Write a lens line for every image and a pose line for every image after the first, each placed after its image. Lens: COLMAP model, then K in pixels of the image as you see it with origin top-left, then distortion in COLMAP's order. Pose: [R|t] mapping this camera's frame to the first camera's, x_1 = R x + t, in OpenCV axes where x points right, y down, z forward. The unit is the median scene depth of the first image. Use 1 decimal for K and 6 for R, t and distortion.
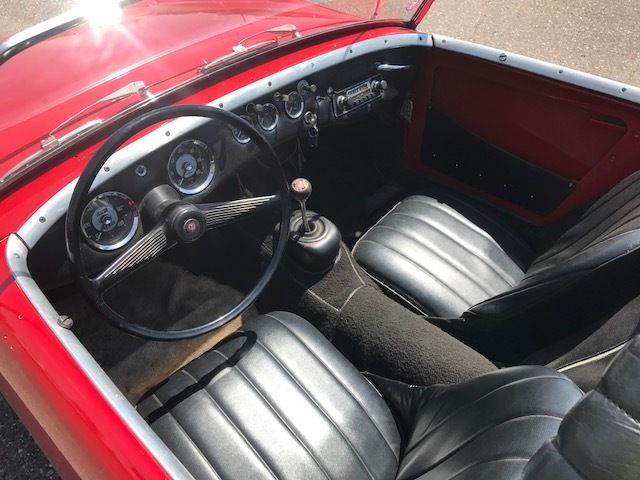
lens RADIAL K [[582.4, 0, 320.0], [0, 582.4, 240.0], [0, 0, 1]] dist [0.067572, 0.000847]
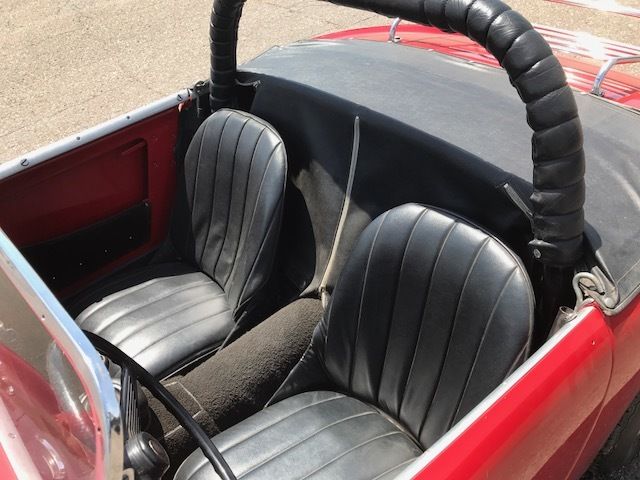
lens RADIAL K [[523.4, 0, 320.0], [0, 523.4, 240.0], [0, 0, 1]] dist [0.015950, -0.008544]
pose [[0.105143, -0.646771, 0.755402, -0.402747], [0.717034, 0.575644, 0.393060, -0.231911], [-0.689062, 0.500322, 0.524282, 0.263930]]
